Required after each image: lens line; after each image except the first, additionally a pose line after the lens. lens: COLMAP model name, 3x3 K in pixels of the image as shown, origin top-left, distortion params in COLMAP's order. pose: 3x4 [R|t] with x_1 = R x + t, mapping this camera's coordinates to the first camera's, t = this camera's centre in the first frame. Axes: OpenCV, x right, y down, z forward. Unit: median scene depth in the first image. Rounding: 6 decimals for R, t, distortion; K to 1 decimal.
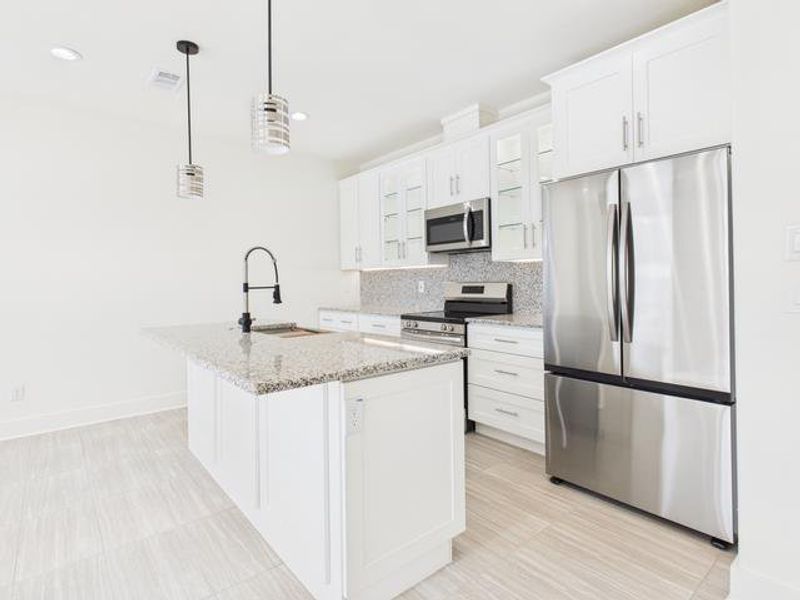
lens RADIAL K [[418.3, 0, 399.2], [0, 418.3, 283.0], [0, 0, 1]] dist [-0.000651, -0.001012]
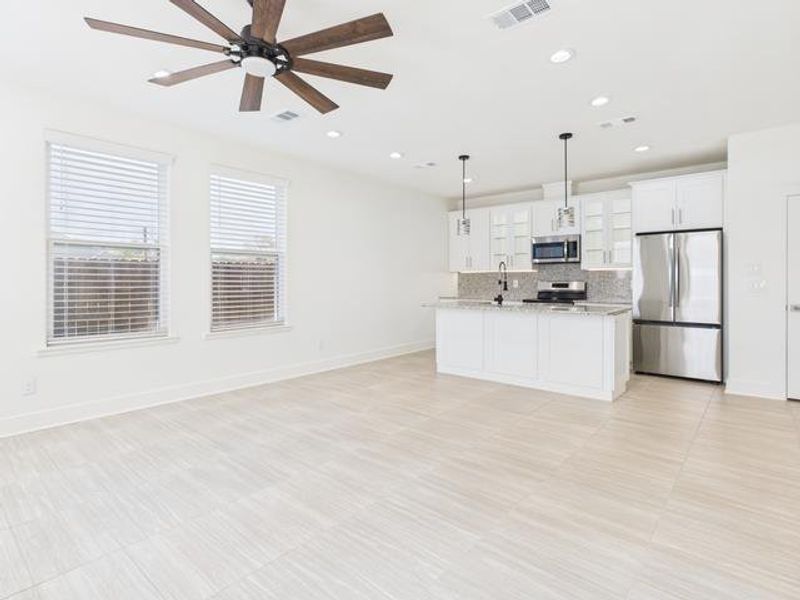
lens RADIAL K [[418.3, 0, 399.2], [0, 418.3, 283.0], [0, 0, 1]] dist [-0.000651, -0.001012]
pose [[0.985615, 0.010726, 0.168666, -0.942409], [-0.011091, 0.999938, 0.001225, 0.013944], [-0.168643, -0.003079, 0.985672, -0.716446]]
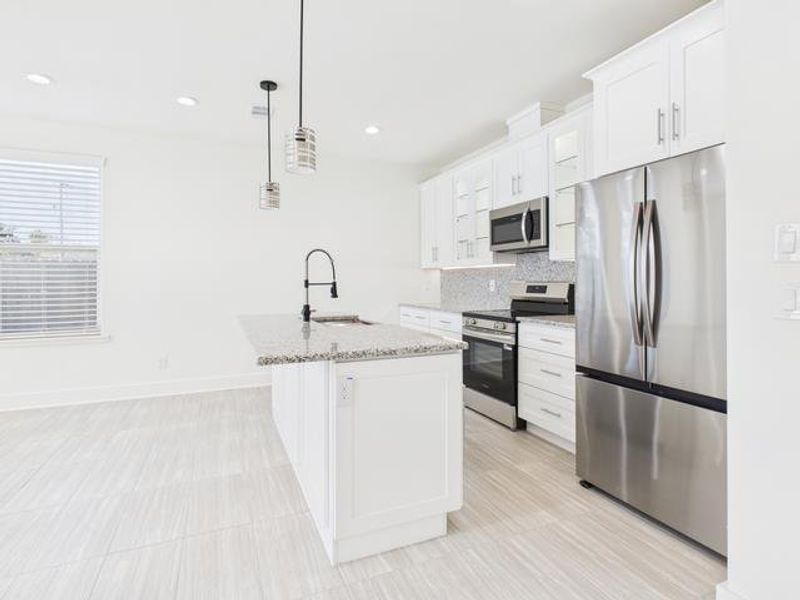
lens RADIAL K [[418.3, 0, 399.2], [0, 418.3, 283.0], [0, 0, 1]] dist [-0.000651, -0.001012]
pose [[0.959848, 0.013236, -0.280208, 0.174106], [-0.011768, 0.999907, 0.006922, -0.002221], [0.280273, -0.003346, 0.959914, -0.052817]]
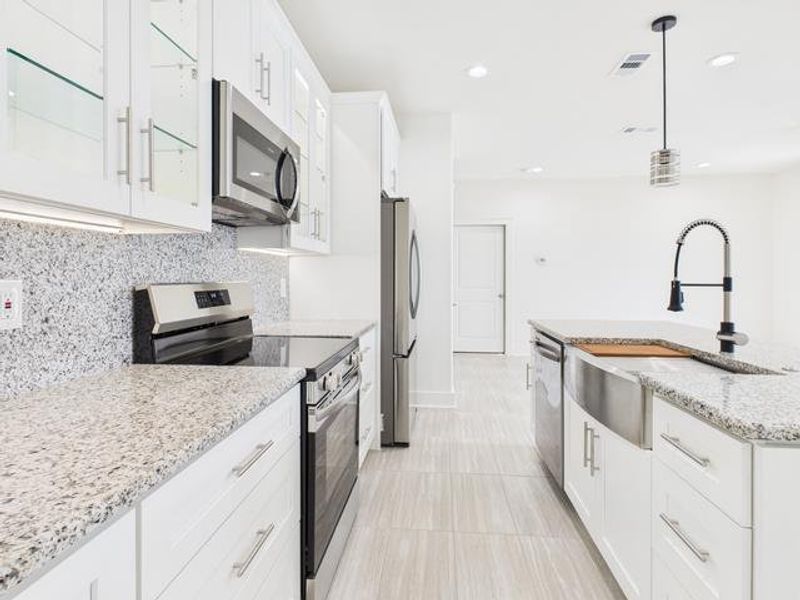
lens RADIAL K [[418.3, 0, 399.2], [0, 418.3, 283.0], [0, 0, 1]] dist [-0.000651, -0.001012]
pose [[-0.698366, 0.005299, 0.715721, -0.378939], [0.013427, 0.999894, 0.005698, -0.001531], [-0.715615, 0.013589, -0.698363, 1.451770]]
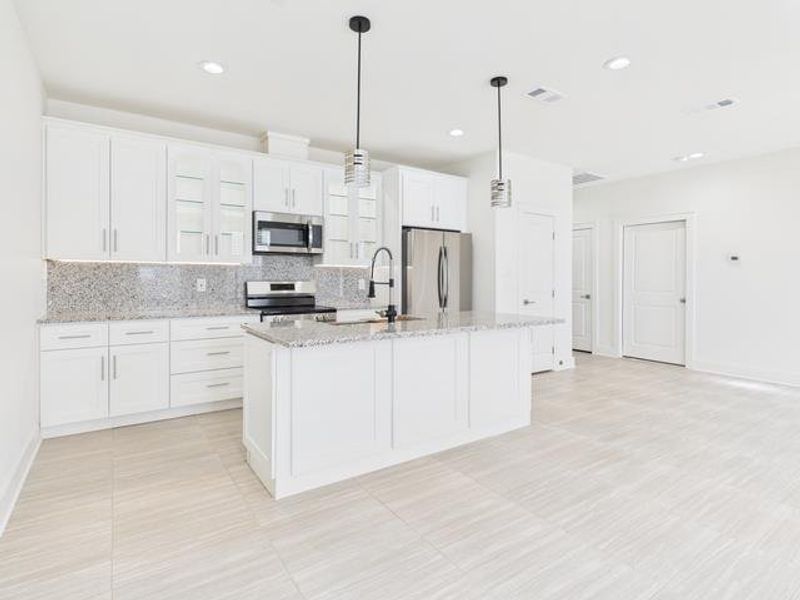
lens RADIAL K [[423.0, 0, 400.8], [0, 423.0, 281.1], [0, 0, 1]] dist [-0.000721, -0.000192]
pose [[0.093364, 0.008401, 0.995597, -1.199402], [0.000175, 0.999964, -0.008454, 0.011823], [-0.995632, 0.000963, 0.093359, 0.688949]]
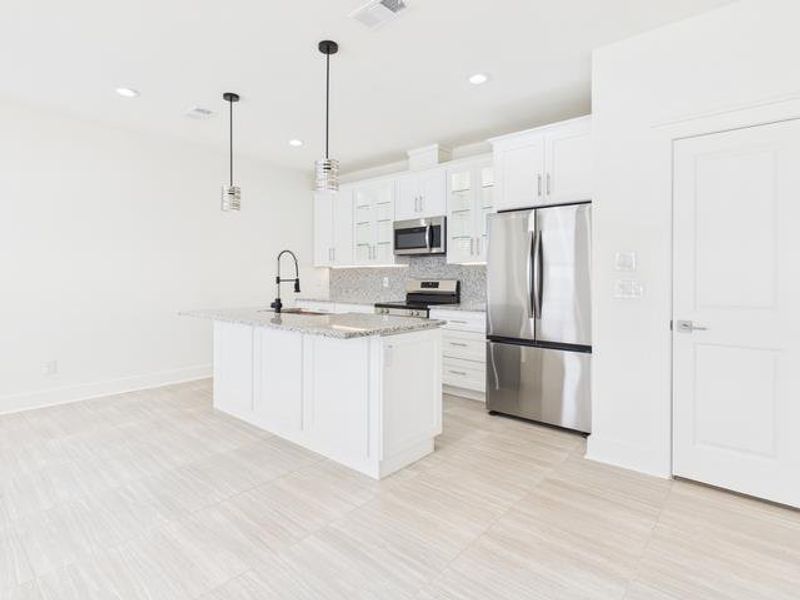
lens RADIAL K [[418.3, 0, 399.2], [0, 418.3, 283.0], [0, 0, 1]] dist [-0.000651, -0.001012]
pose [[0.986402, 0.014596, 0.163704, -0.159516], [-0.016112, 0.999839, 0.007935, 0.001979], [-0.163561, -0.010465, 0.986478, -0.322696]]
